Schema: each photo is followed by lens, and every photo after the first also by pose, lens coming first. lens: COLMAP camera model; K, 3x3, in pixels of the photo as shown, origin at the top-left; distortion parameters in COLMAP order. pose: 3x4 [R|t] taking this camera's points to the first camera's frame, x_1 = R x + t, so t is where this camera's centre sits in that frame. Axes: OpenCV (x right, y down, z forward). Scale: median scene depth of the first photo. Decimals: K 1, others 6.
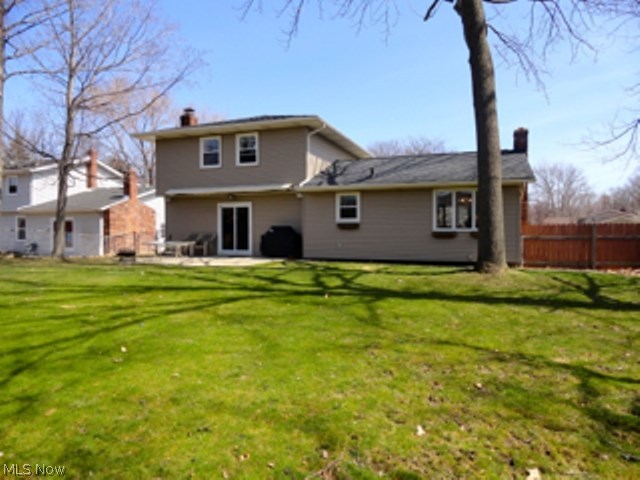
lens RADIAL K [[444.9, 0, 322.3], [0, 444.9, 252.9], [0, 0, 1]] dist [0.002000, 0.000491]
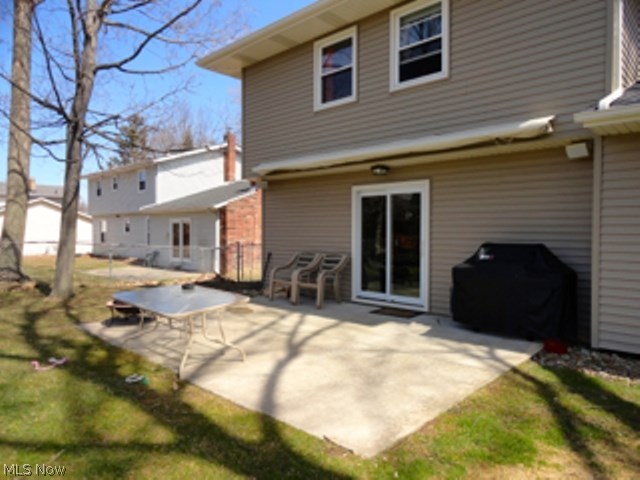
lens RADIAL K [[444.9, 0, 322.3], [0, 444.9, 252.9], [0, 0, 1]] dist [0.002000, 0.000491]
pose [[0.924430, 0.017341, -0.380956, -0.087233], [-0.013712, 0.999831, 0.012238, -0.048597], [0.381104, -0.006090, 0.924512, 0.558486]]
